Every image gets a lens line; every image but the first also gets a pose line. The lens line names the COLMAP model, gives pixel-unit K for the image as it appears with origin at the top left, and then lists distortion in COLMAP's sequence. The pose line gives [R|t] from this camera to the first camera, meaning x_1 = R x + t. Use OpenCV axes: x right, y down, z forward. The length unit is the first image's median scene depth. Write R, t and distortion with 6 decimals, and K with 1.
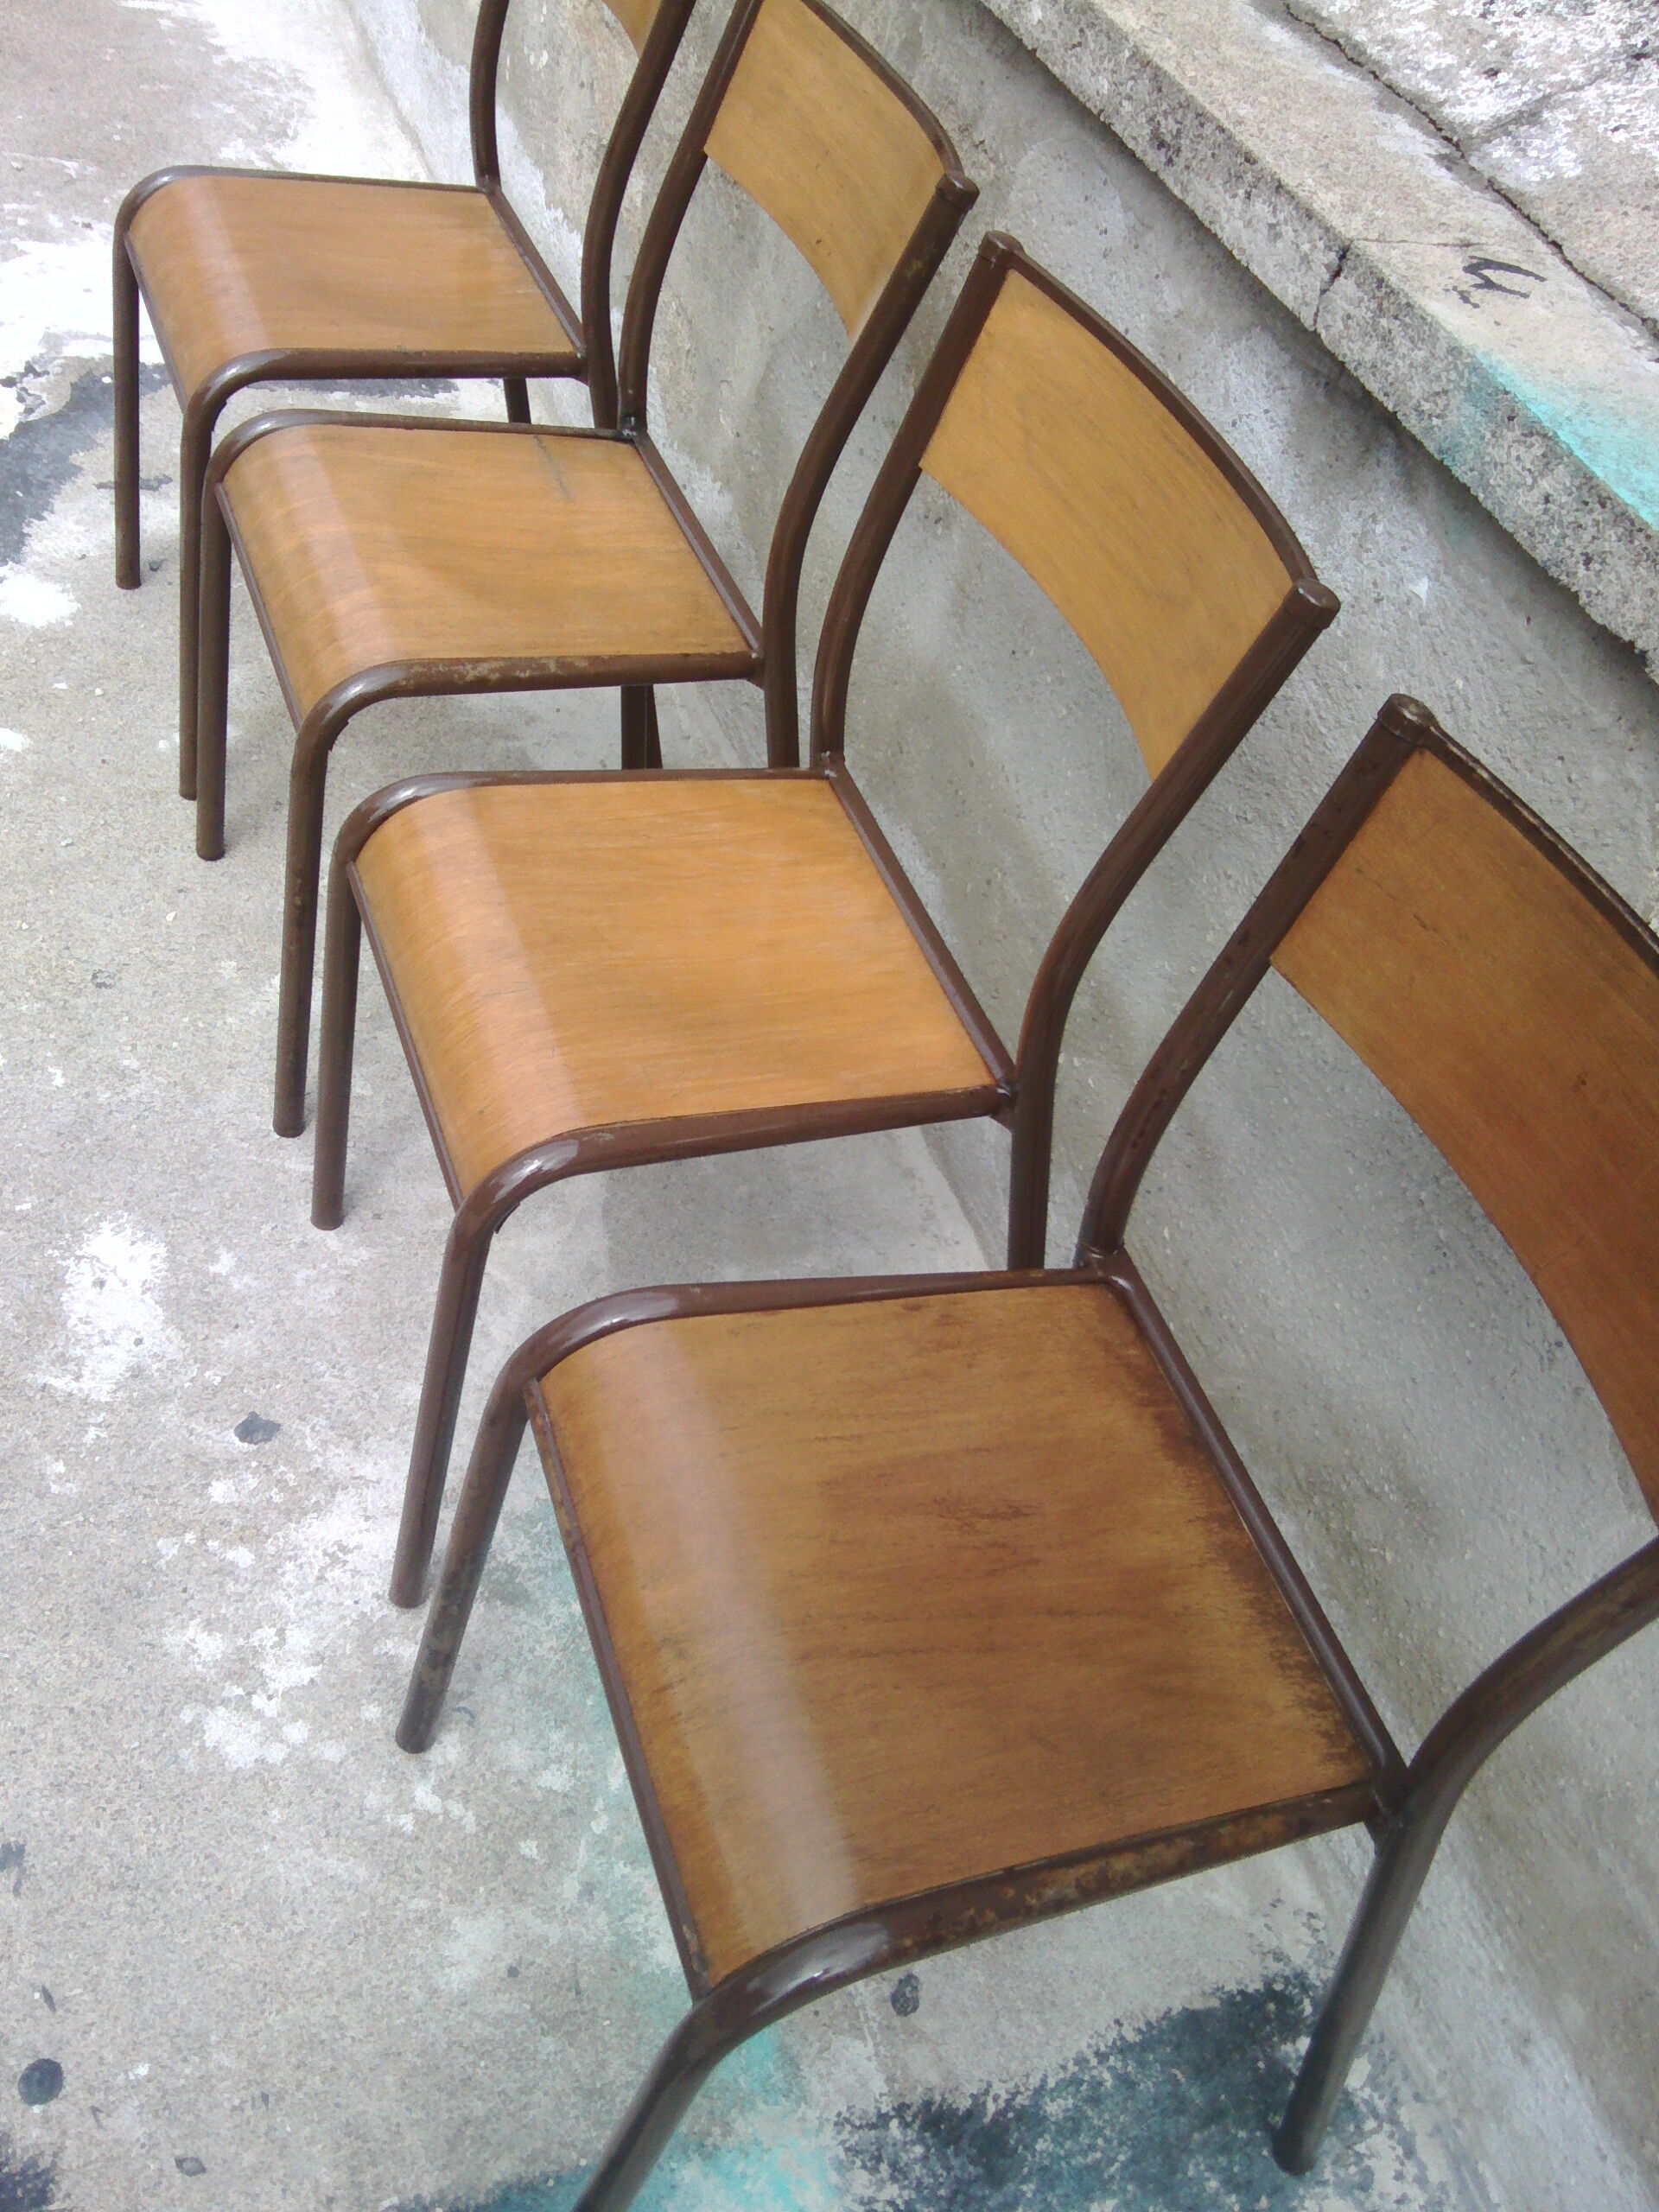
lens RADIAL K [[2150.1, 0, 737.8], [0, 2150.1, 1137.2], [0, 0, 1]] dist [0.018299, 0.000000]
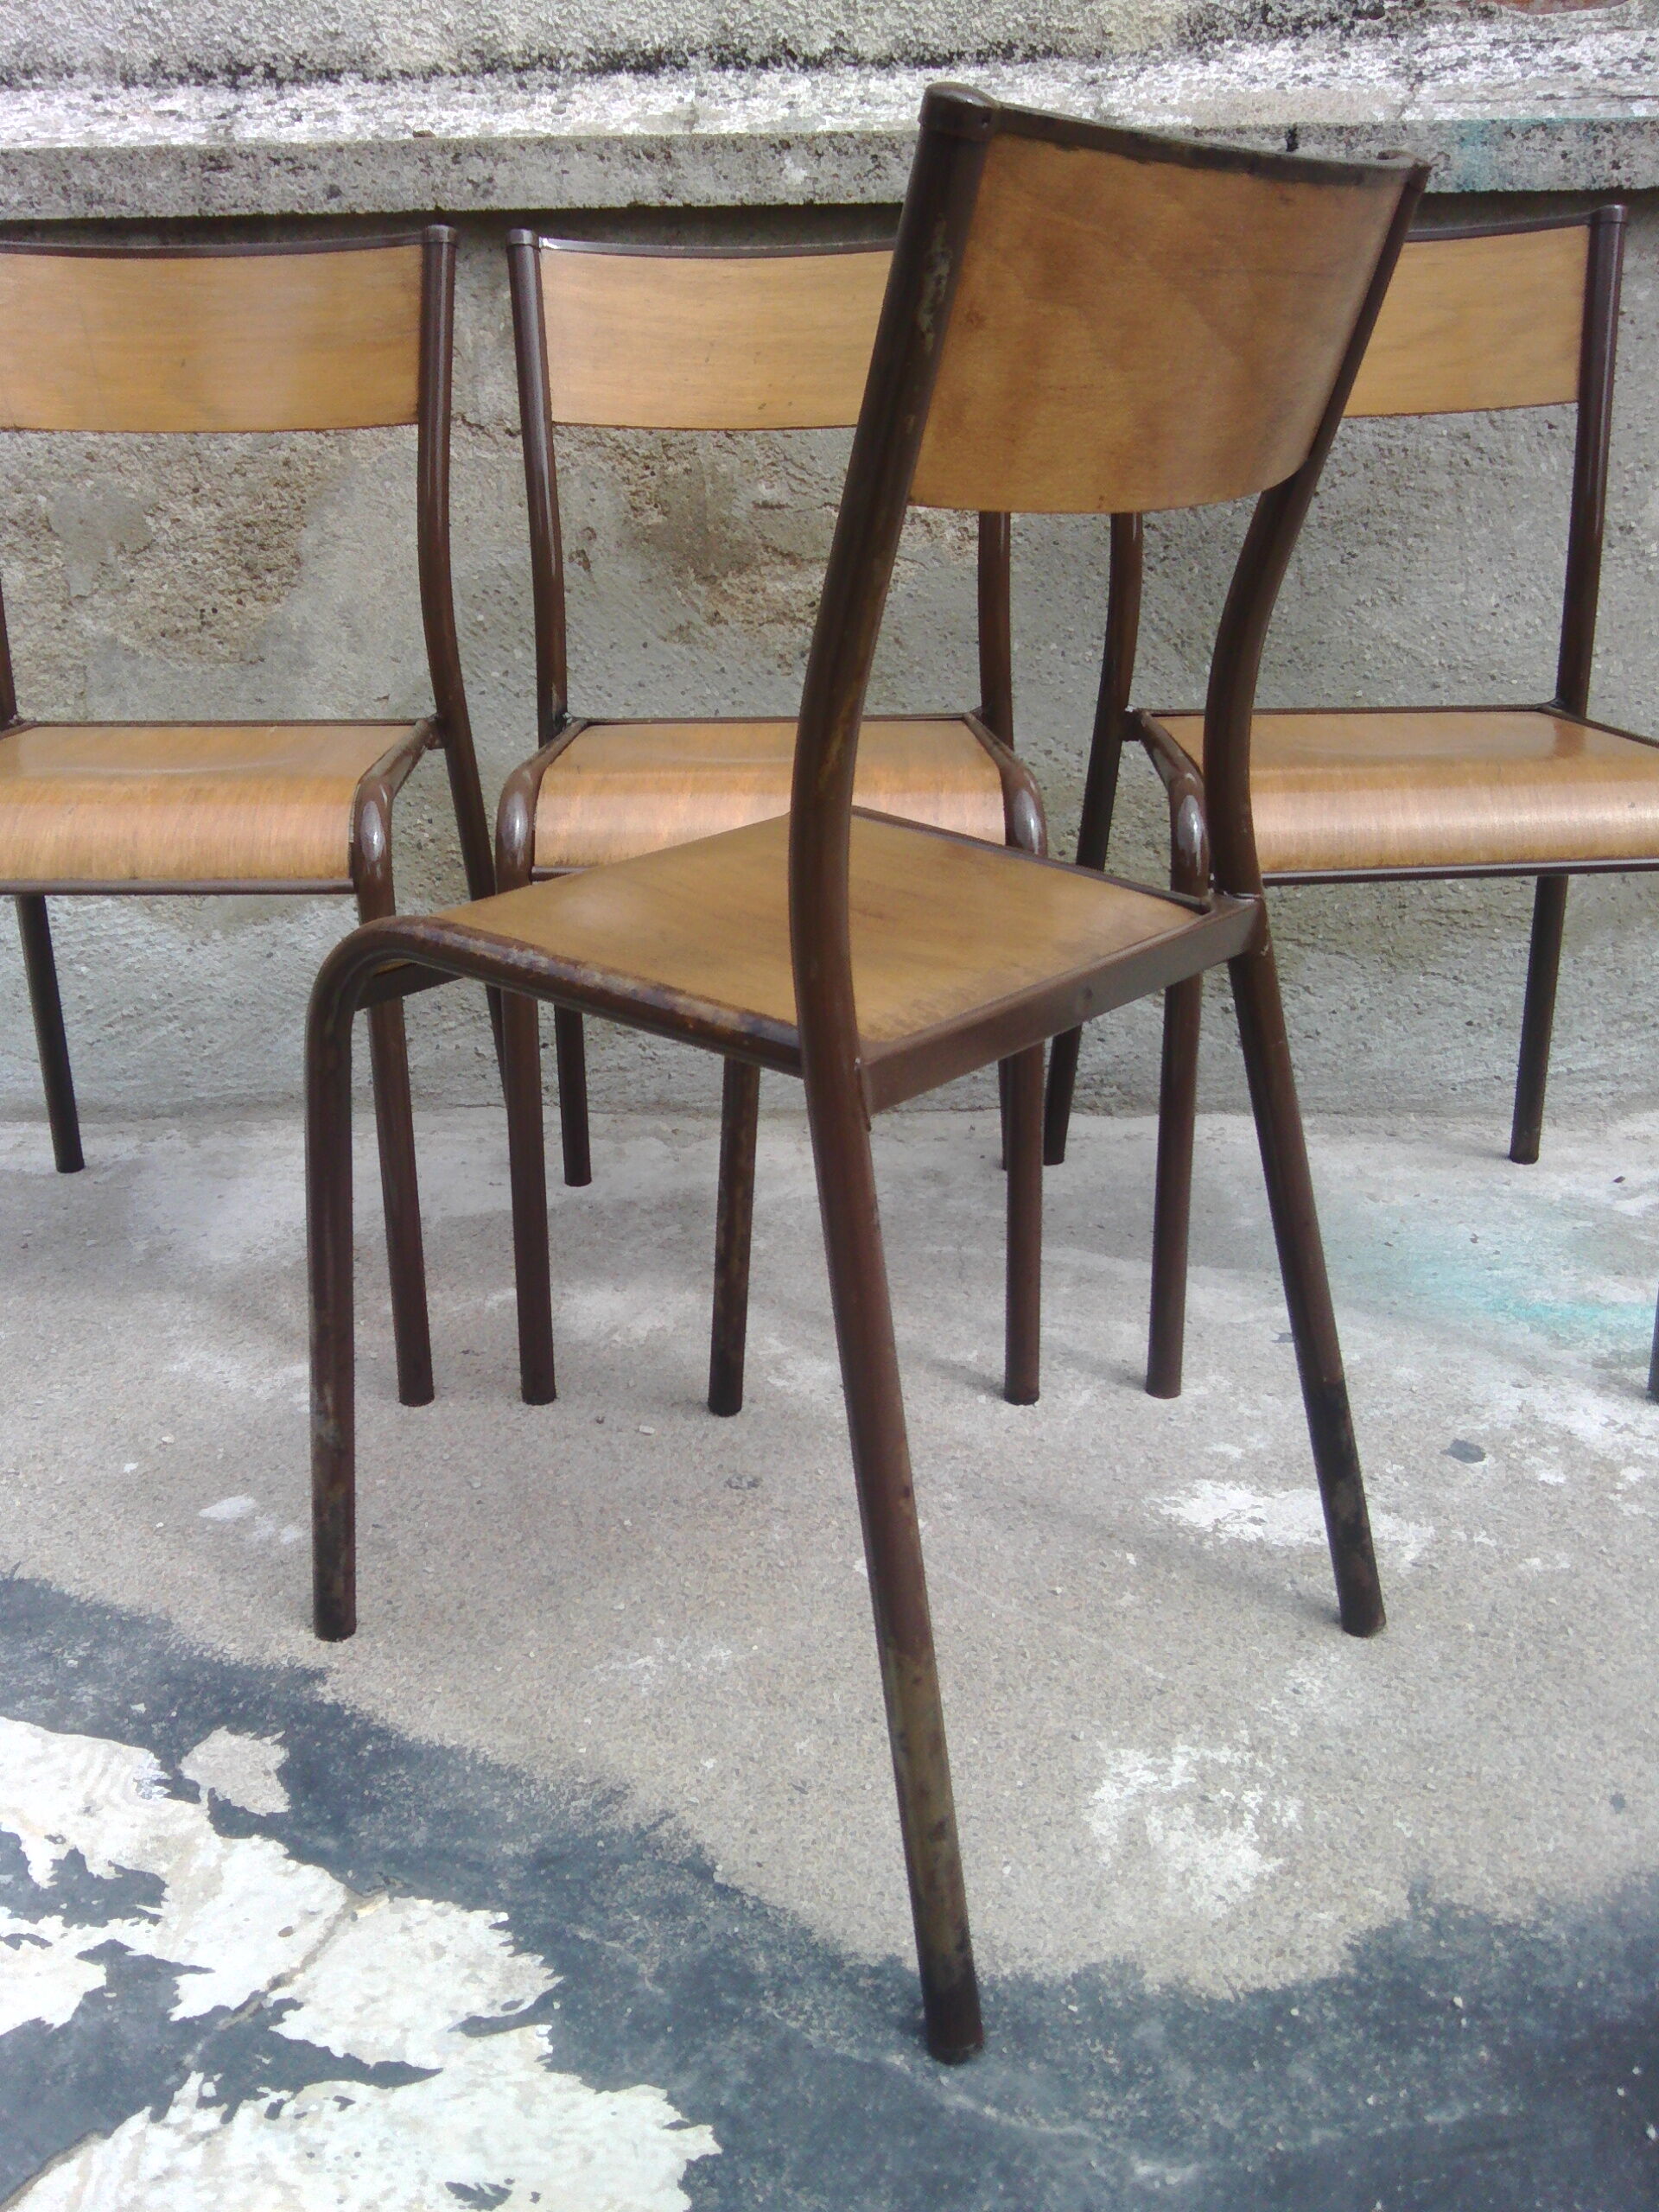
lens RADIAL K [[2150.1, 0, 766.1], [0, 2150.1, 1096.7], [0, 0, 1]] dist [0.018299, 0.000000]
pose [[0.333435, -0.477667, 0.812807, -1.040314], [0.726663, 0.679495, 0.101226, -0.291337], [-0.600651, 0.556884, 0.573671, 0.577183]]
